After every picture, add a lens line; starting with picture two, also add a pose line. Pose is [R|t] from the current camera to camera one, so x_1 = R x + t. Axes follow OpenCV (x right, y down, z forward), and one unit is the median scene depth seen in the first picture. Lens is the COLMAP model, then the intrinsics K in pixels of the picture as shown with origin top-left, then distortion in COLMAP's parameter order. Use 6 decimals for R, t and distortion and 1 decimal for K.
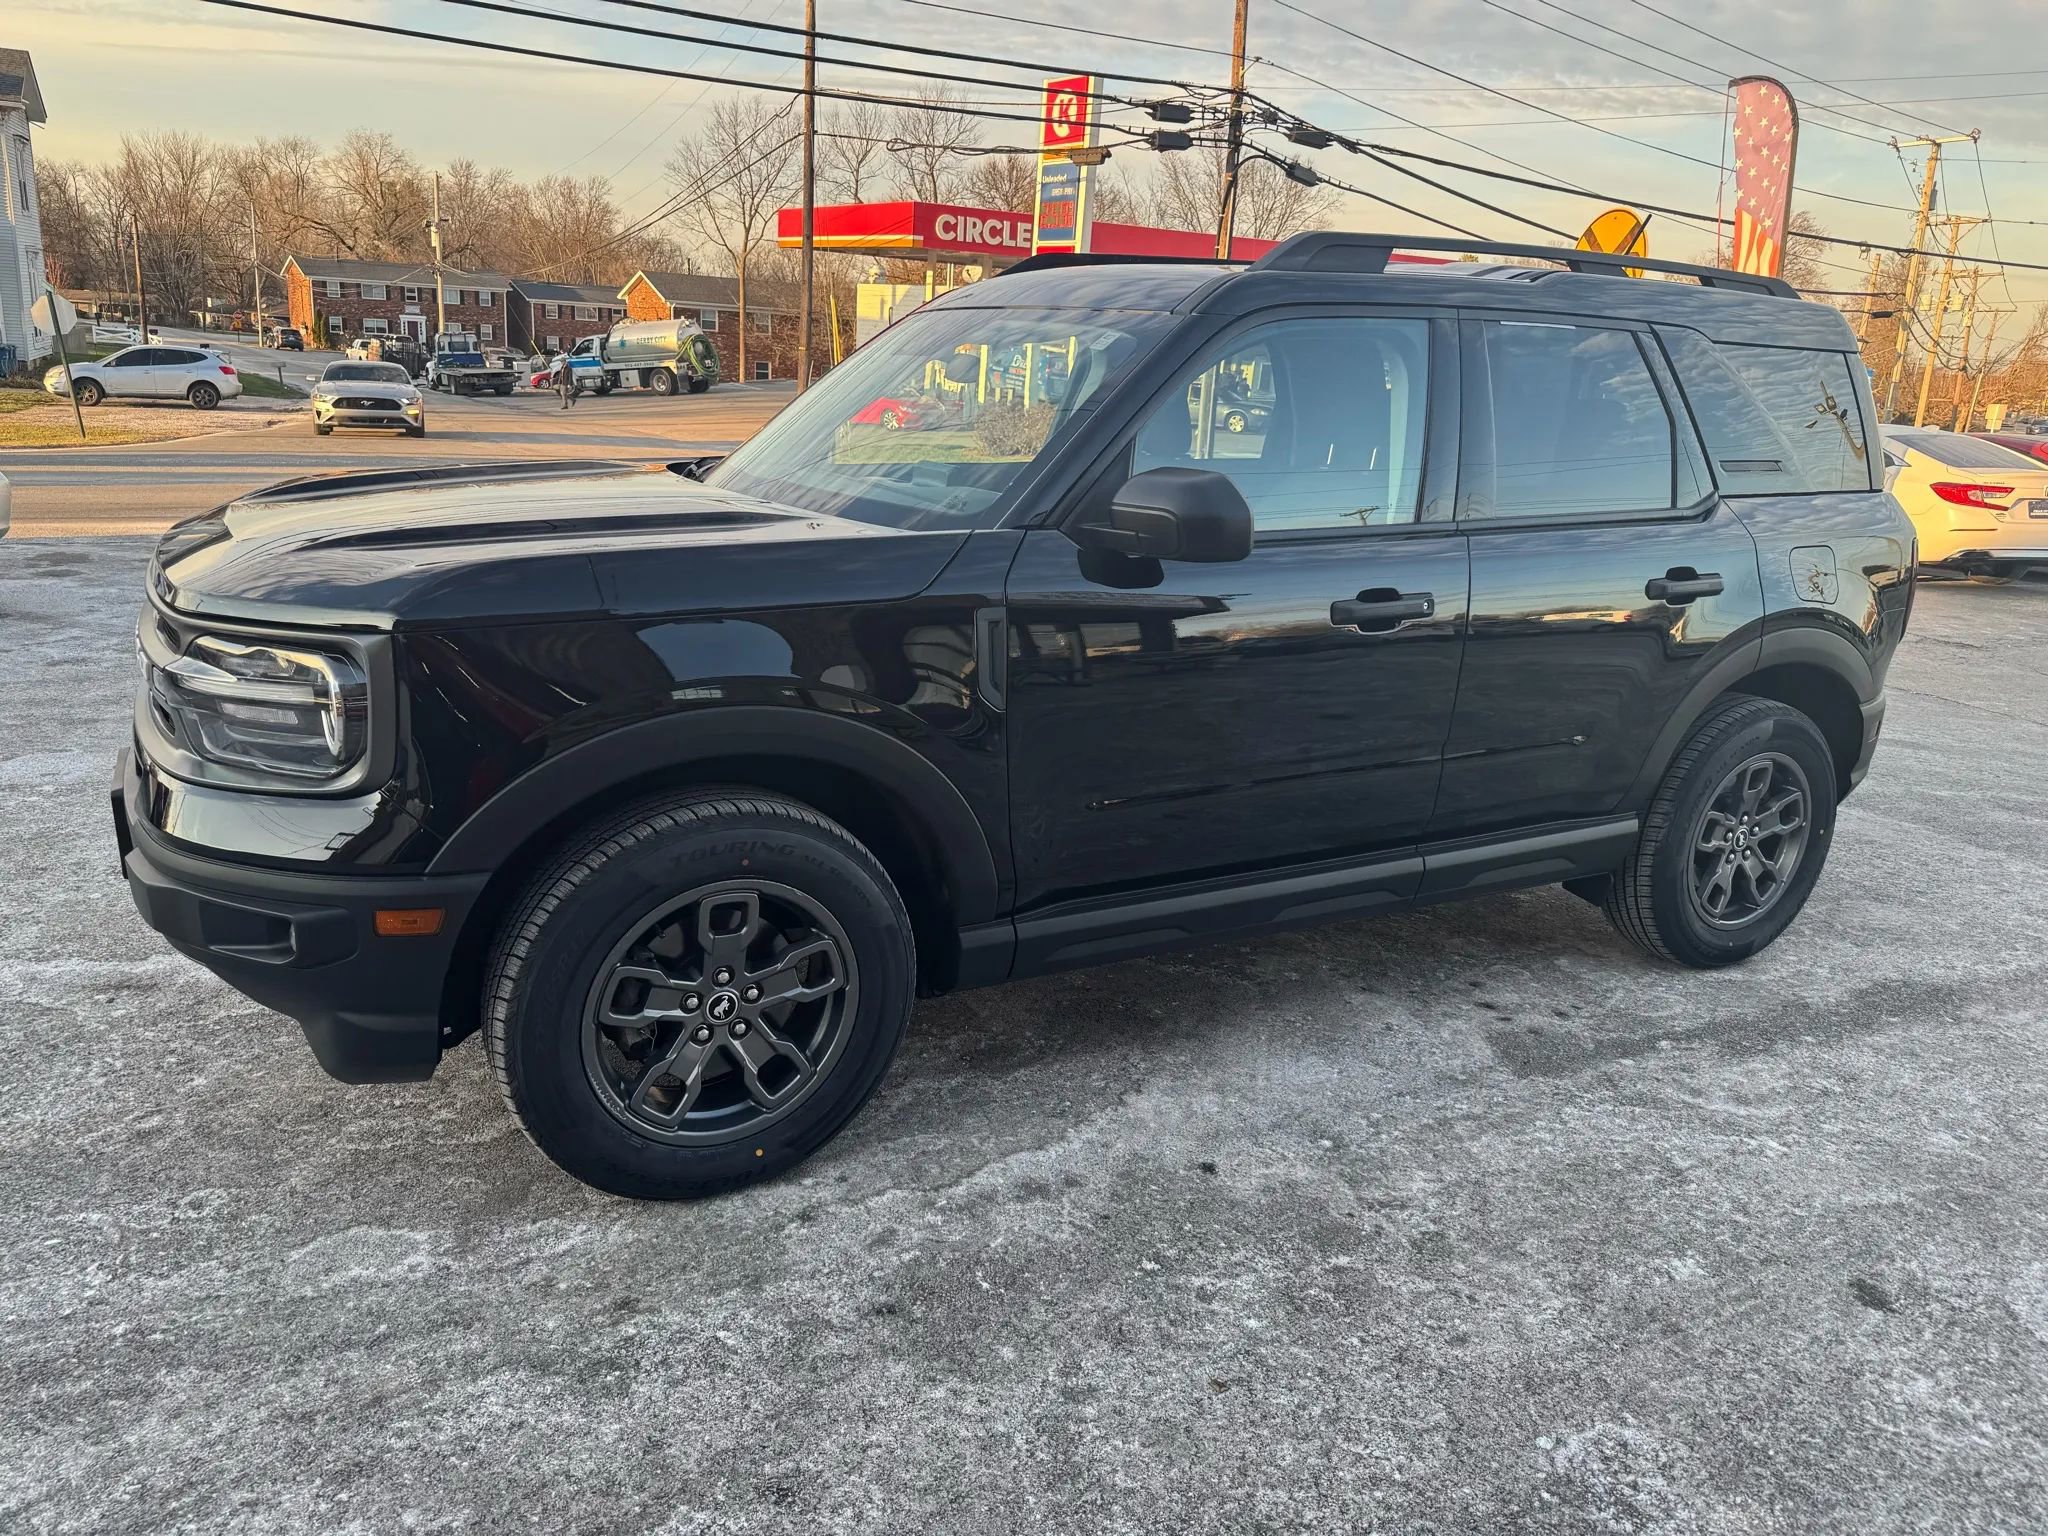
lens RADIAL K [[1427.5, 0, 1012.3], [0, 1427.5, 759.8], [0, 0, 1]] dist [0.028500, -0.039618]
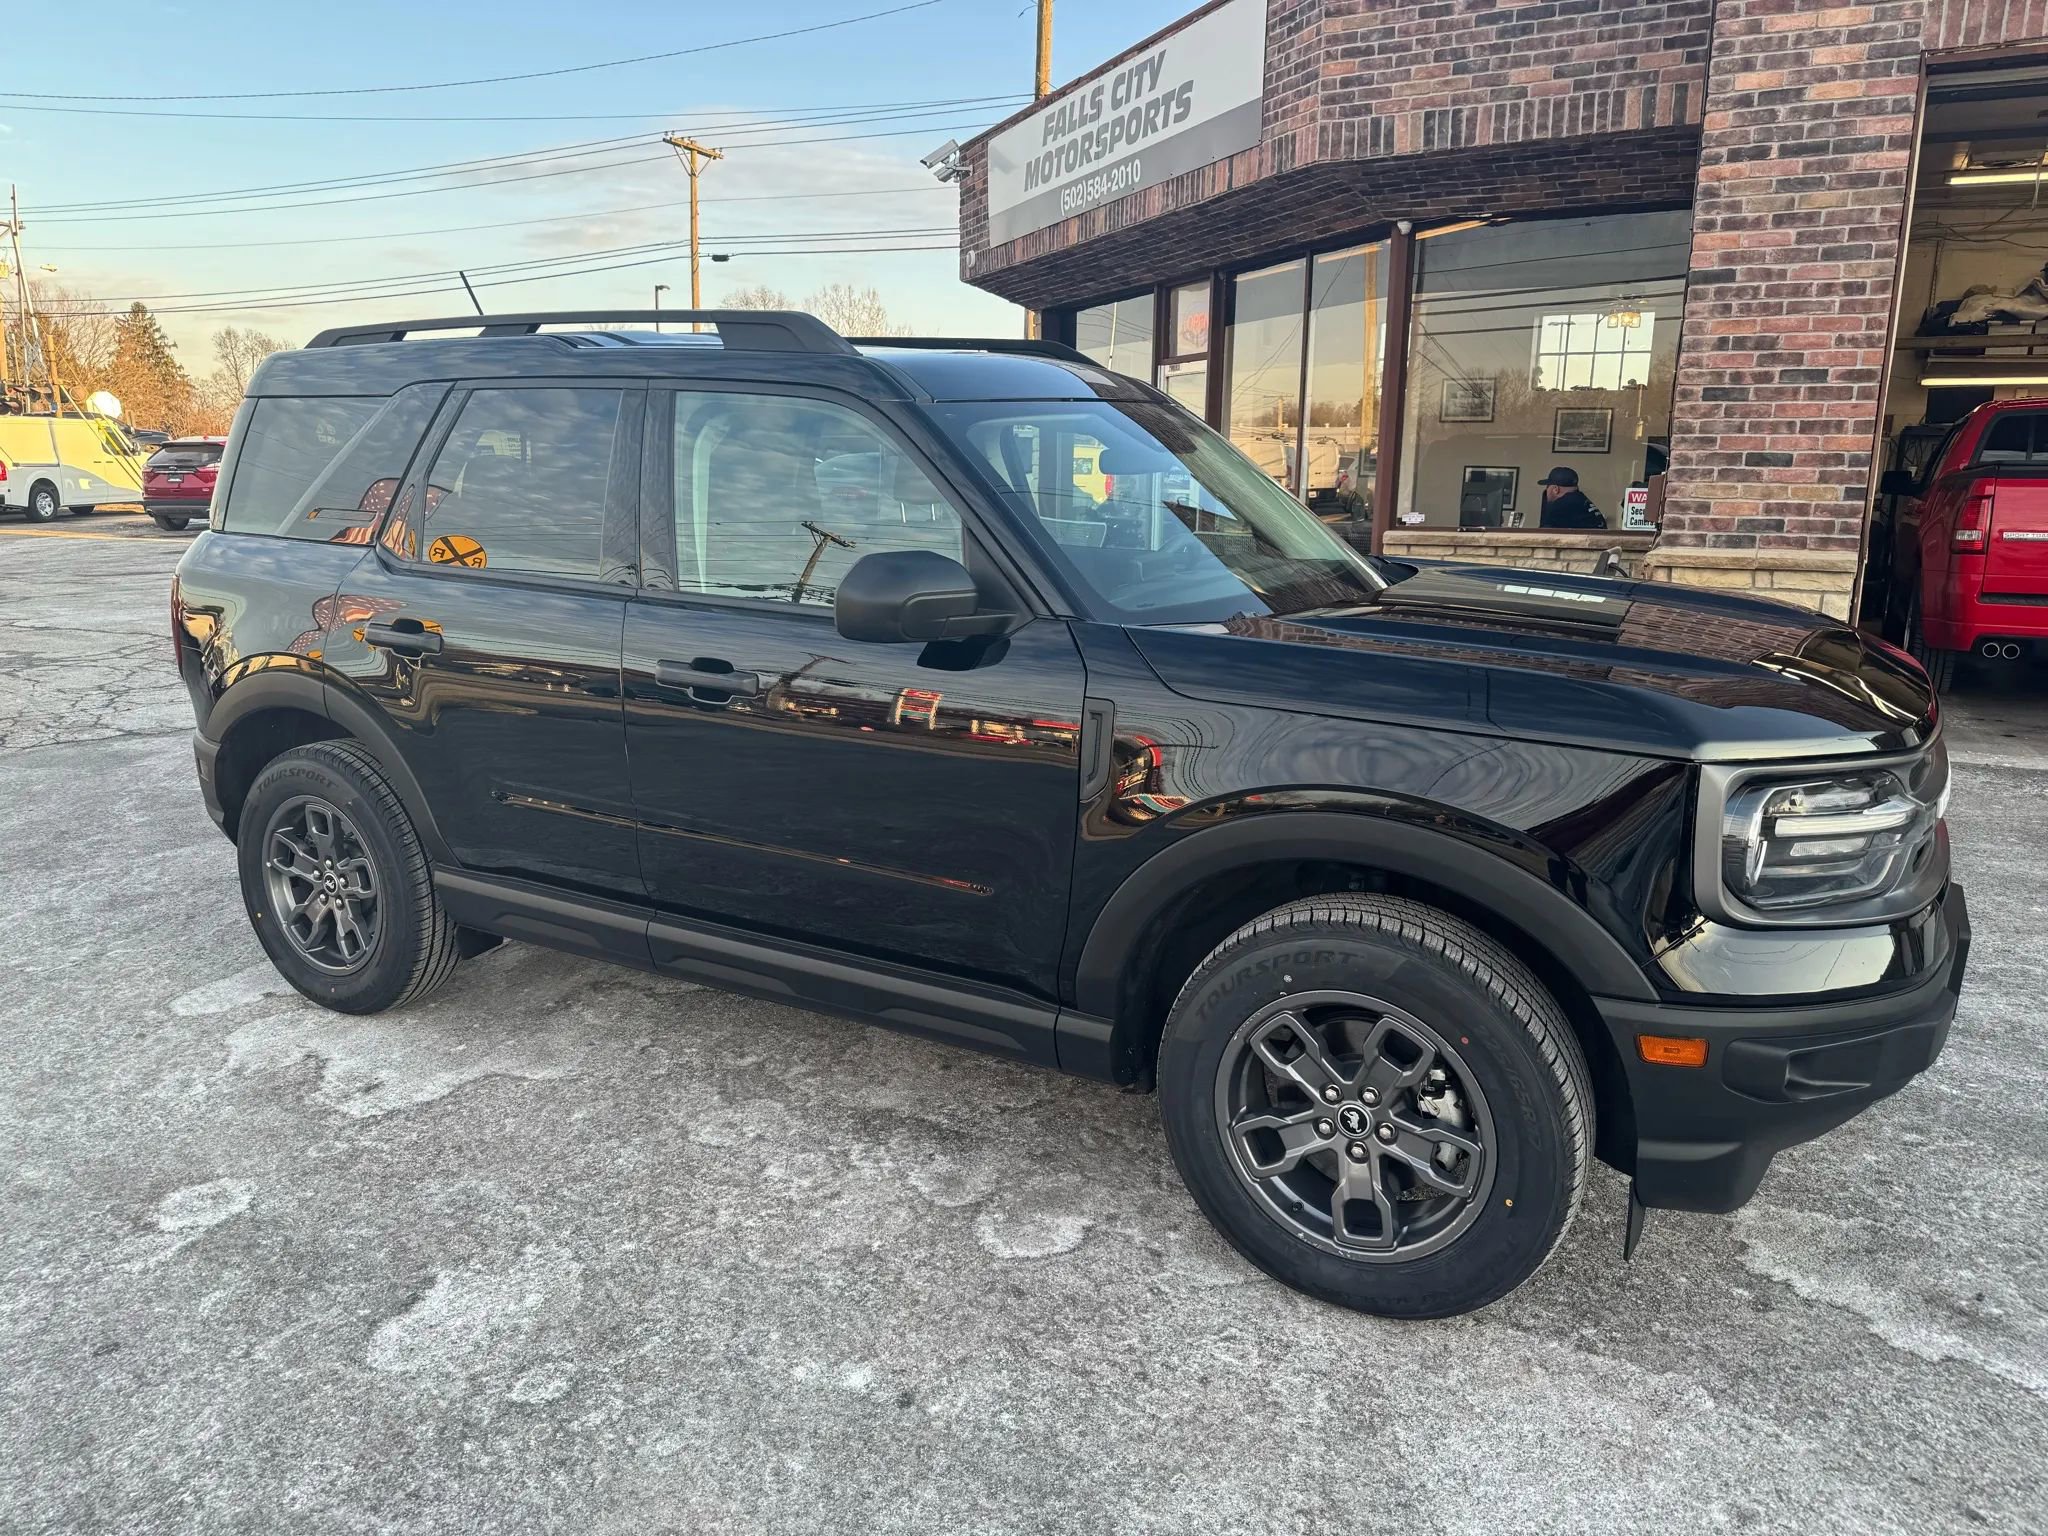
lens RADIAL K [[1436.2, 0, 1023.7], [0, 1436.2, 762.5], [0, 0, 1]] dist [0.016823, -0.022666]
pose [[-0.527818, -0.238419, 0.815208, -0.760755], [0.203335, 0.896415, 0.393821, -0.433975], [-0.824659, 0.373626, -0.424666, 1.366765]]
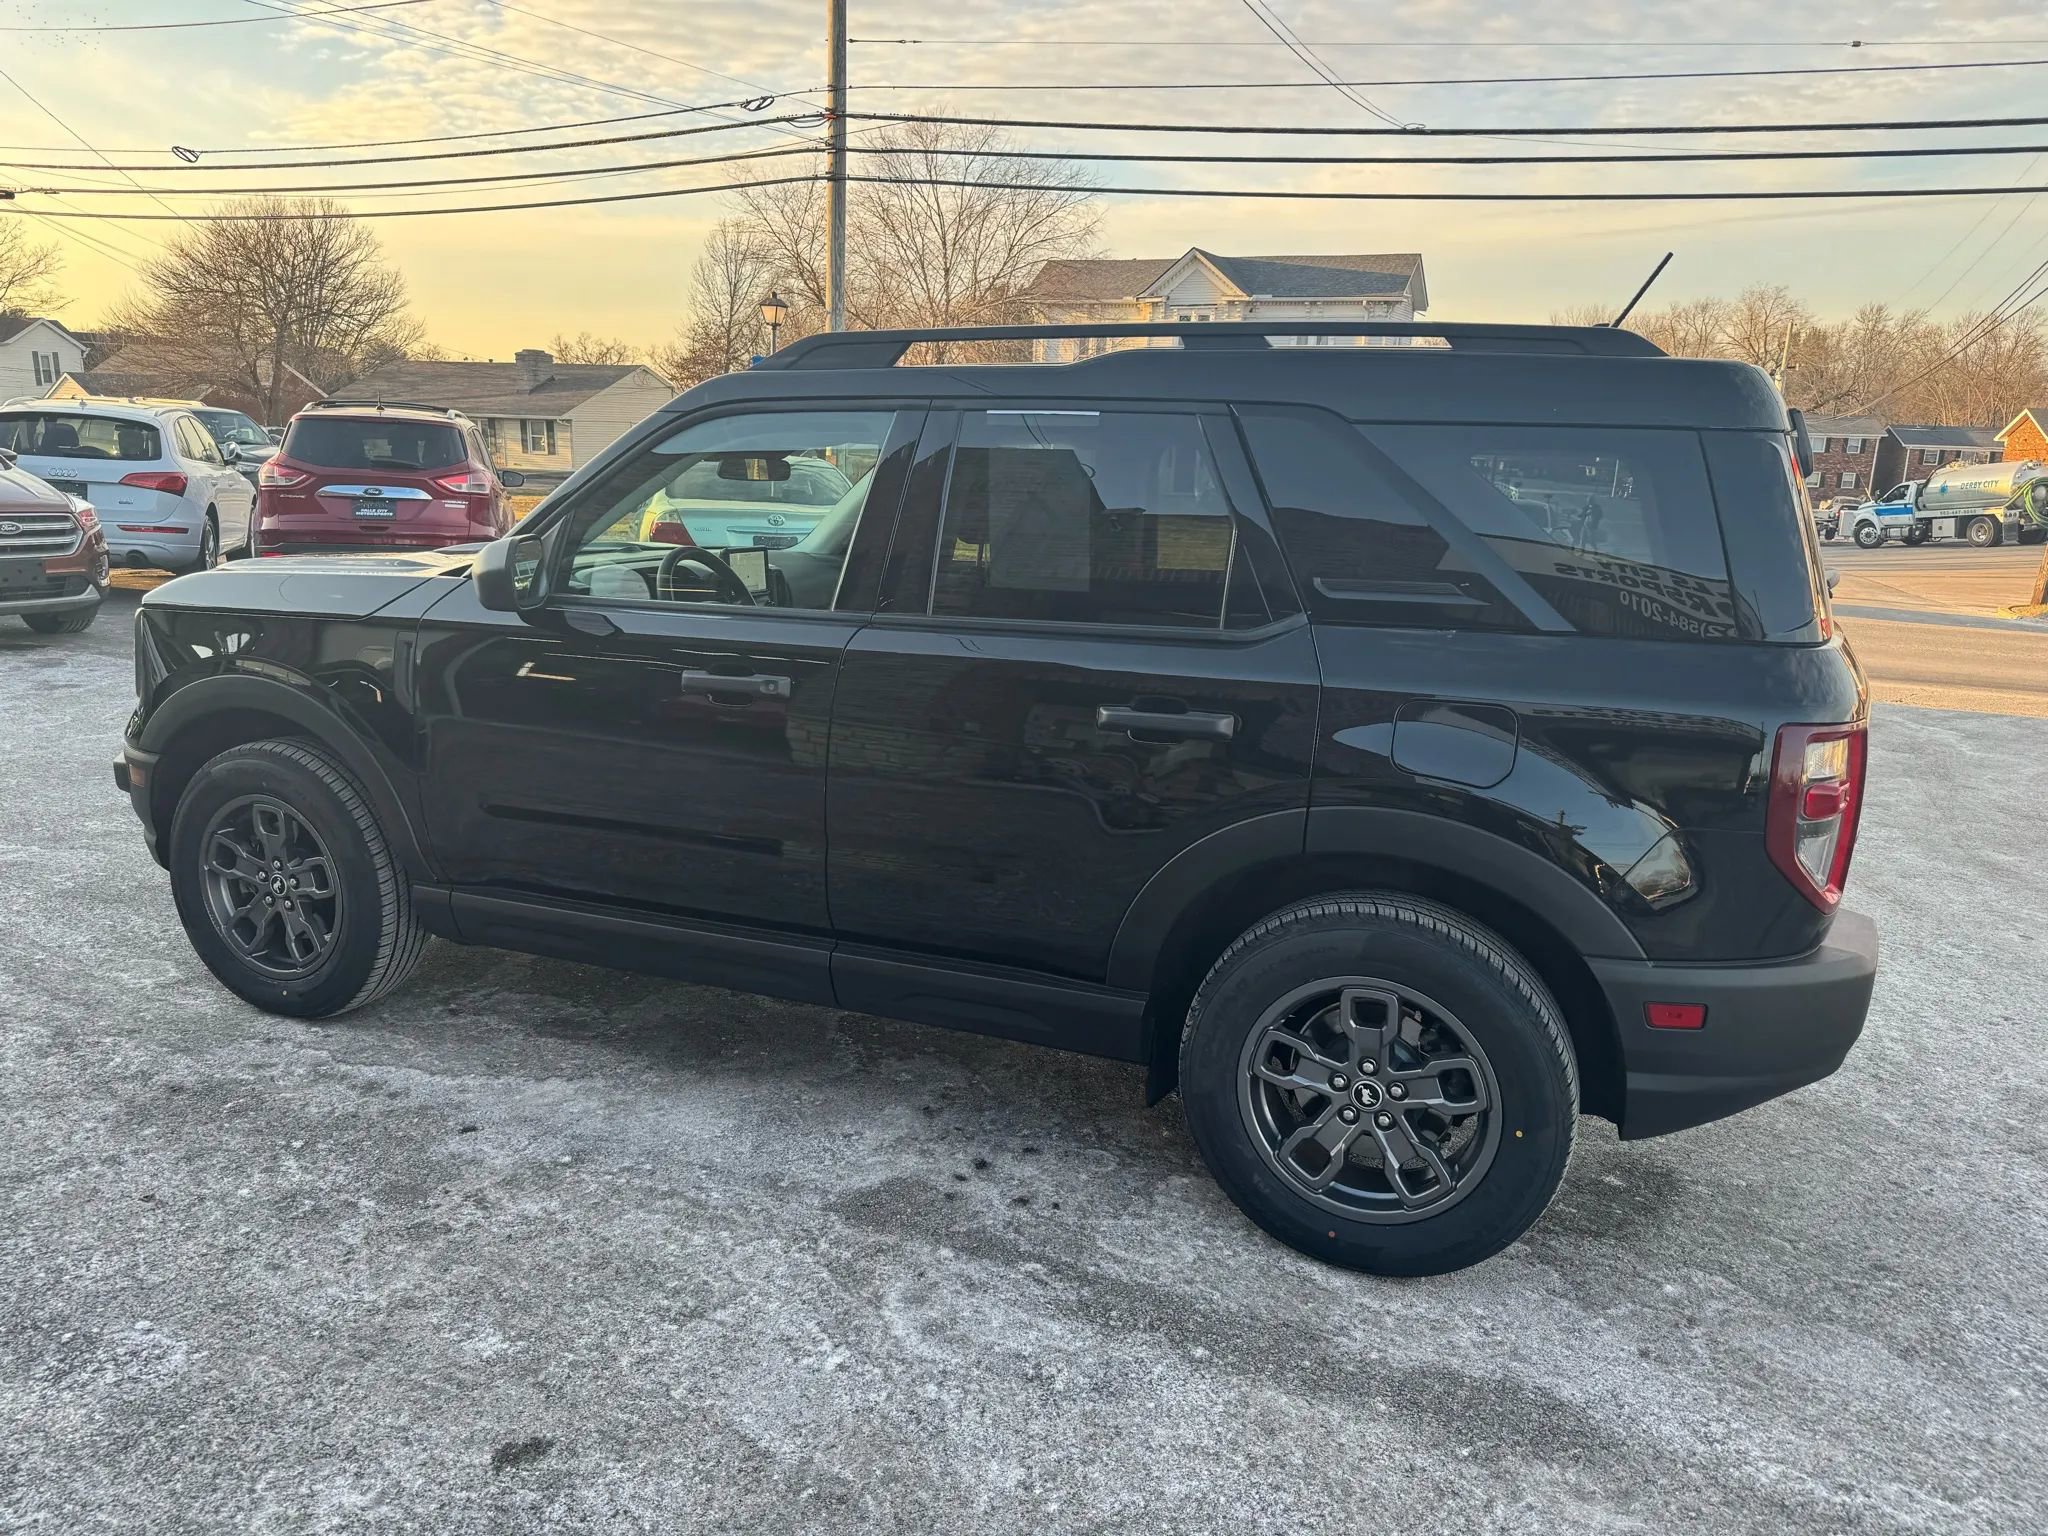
lens RADIAL K [[1426.2, 0, 1024.0], [0, 1426.2, 768.0], [0, 0, 1]] dist [0.027159, -0.034916]
pose [[0.643813, 0.137835, -0.752666, 0.895755], [-0.207754, 0.978180, 0.001426, -0.069462], [0.736439, 0.155451, 0.658401, 0.365633]]
